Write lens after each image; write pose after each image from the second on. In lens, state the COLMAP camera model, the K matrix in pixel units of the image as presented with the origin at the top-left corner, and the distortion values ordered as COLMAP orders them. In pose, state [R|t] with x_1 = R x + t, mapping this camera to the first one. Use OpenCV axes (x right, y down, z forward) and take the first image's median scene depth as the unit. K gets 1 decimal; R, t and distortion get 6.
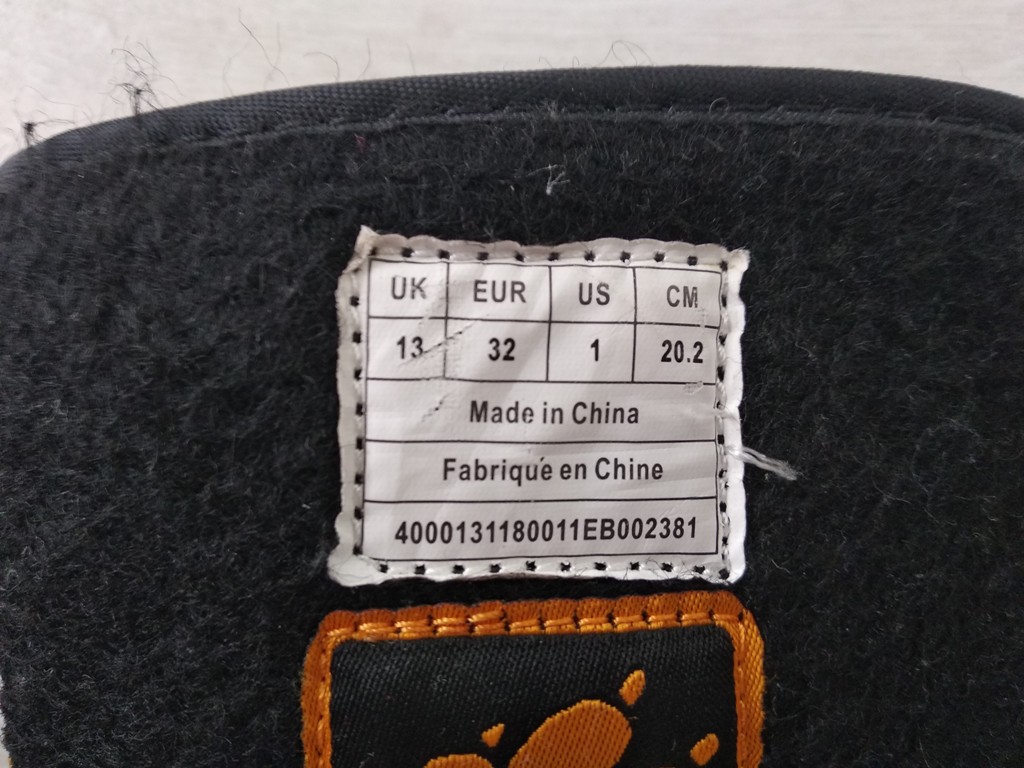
lens RADIAL K [[848.3, 0, 503.8], [0, 848.3, 384.2], [0, 0, 1]] dist [0.005539, -0.055398]
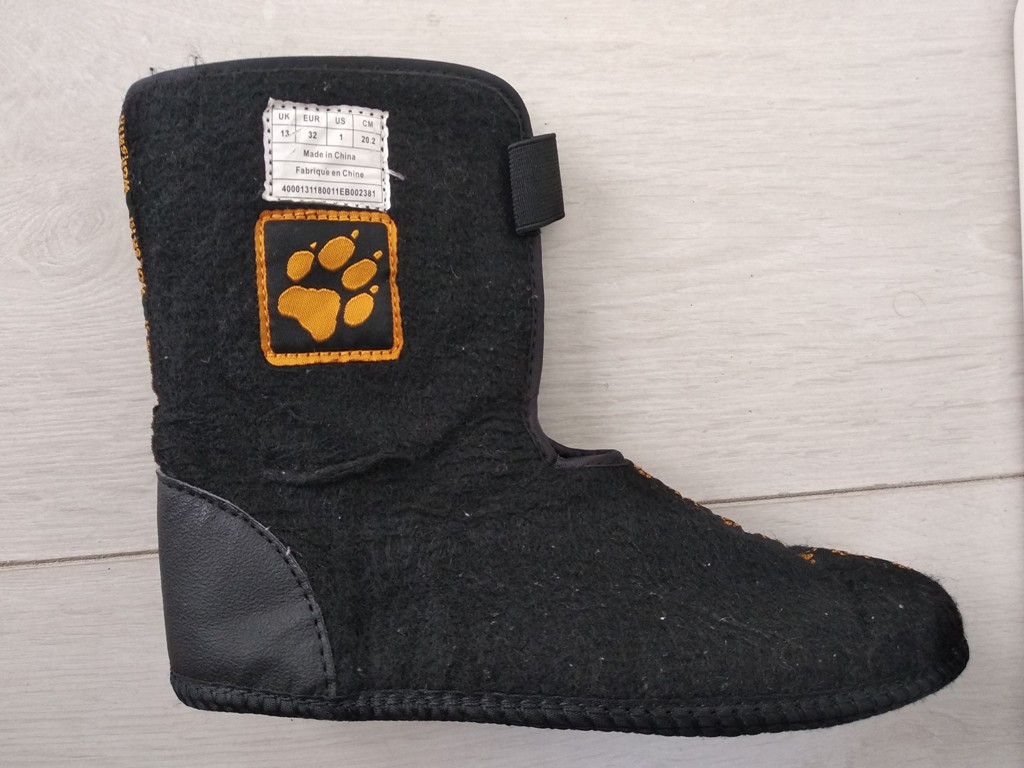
lens RADIAL K [[848.3, 0, 518.1], [0, 848.3, 388.6], [0, 0, 1]] dist [0.005539, -0.055398]
pose [[0.983160, -0.033298, 0.179688, 0.161030], [0.037318, 0.999122, -0.019033, 1.058365], [-0.178897, 0.025418, 0.983539, -2.448088]]
